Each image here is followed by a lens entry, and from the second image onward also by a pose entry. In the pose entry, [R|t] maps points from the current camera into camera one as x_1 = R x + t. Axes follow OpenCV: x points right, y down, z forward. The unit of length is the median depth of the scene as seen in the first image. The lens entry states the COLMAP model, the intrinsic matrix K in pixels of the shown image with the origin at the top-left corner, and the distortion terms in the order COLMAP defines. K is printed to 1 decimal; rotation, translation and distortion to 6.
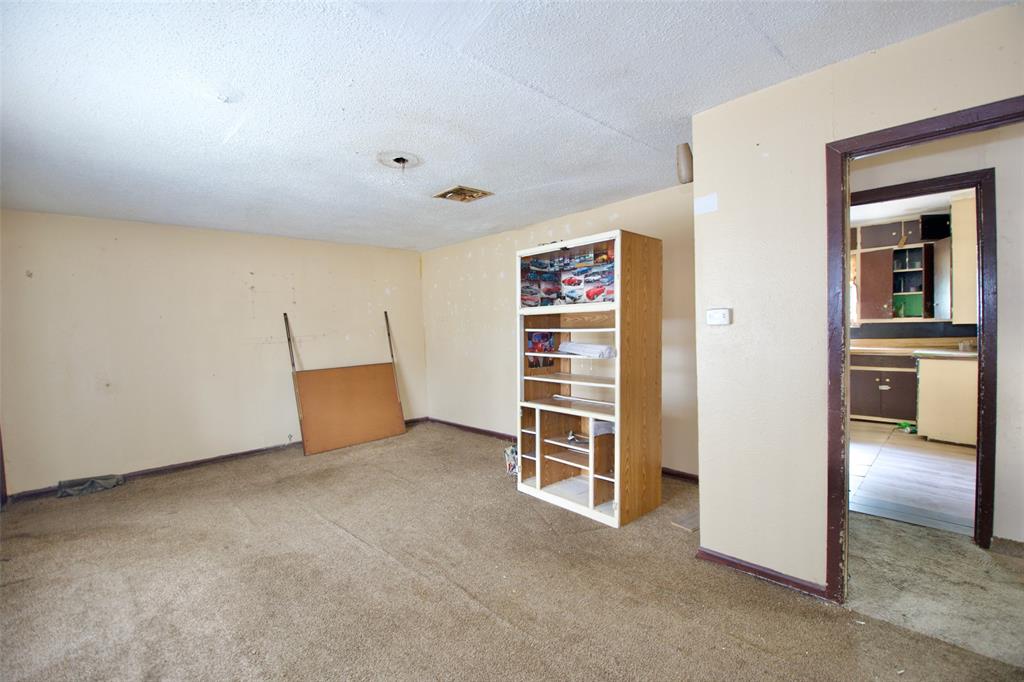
lens RADIAL K [[449.9, 0, 505.9], [0, 449.9, 347.1], [0, 0, 1]] dist [0.002352, -0.014455]
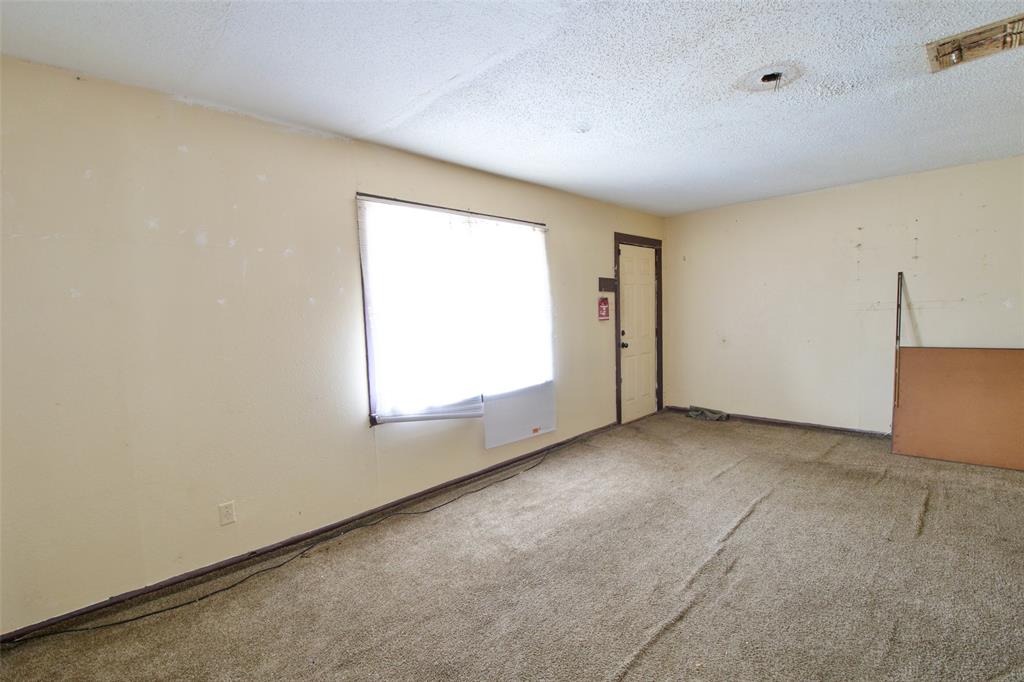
lens RADIAL K [[449.9, 0, 512.2], [0, 449.9, 356.7], [0, 0, 1]] dist [0.002352, -0.014455]
pose [[-0.001056, 0.122230, -0.992501, 0.464778], [0.002573, 0.992499, 0.122227, -0.038647], [0.999996, -0.002425, -0.001362, 0.466501]]
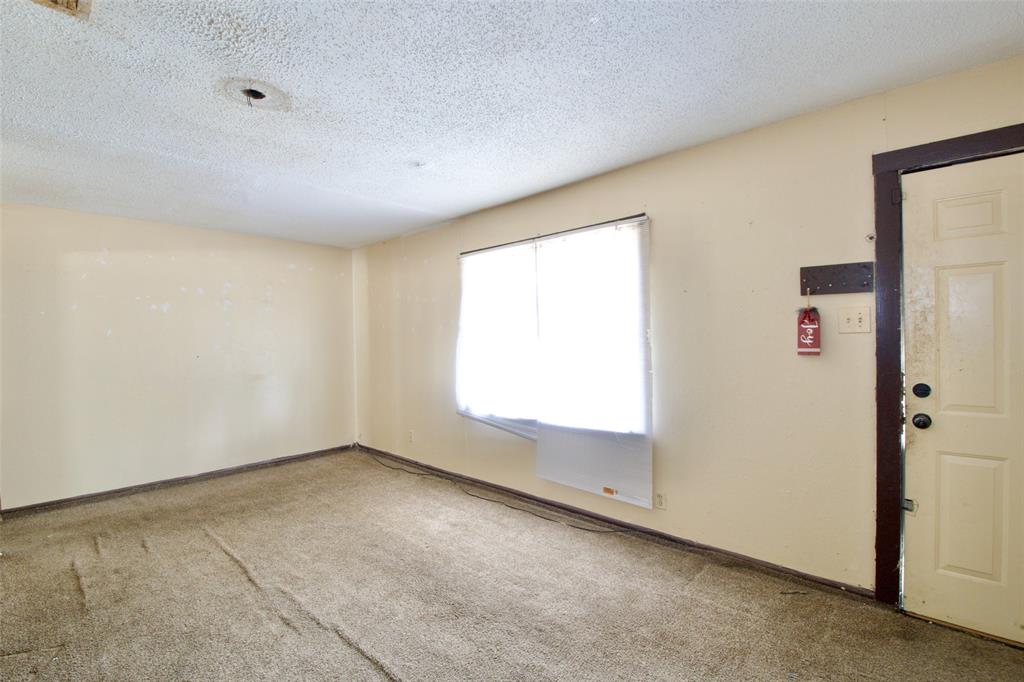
lens RADIAL K [[449.9, 0, 493.9], [0, 449.9, 343.1], [0, 0, 1]] dist [0.002352, -0.014455]
pose [[-0.998817, 0.042458, -0.023725, -0.438276], [0.041361, 0.998133, 0.044931, -0.046347], [0.025588, 0.043897, -0.998708, 1.398676]]
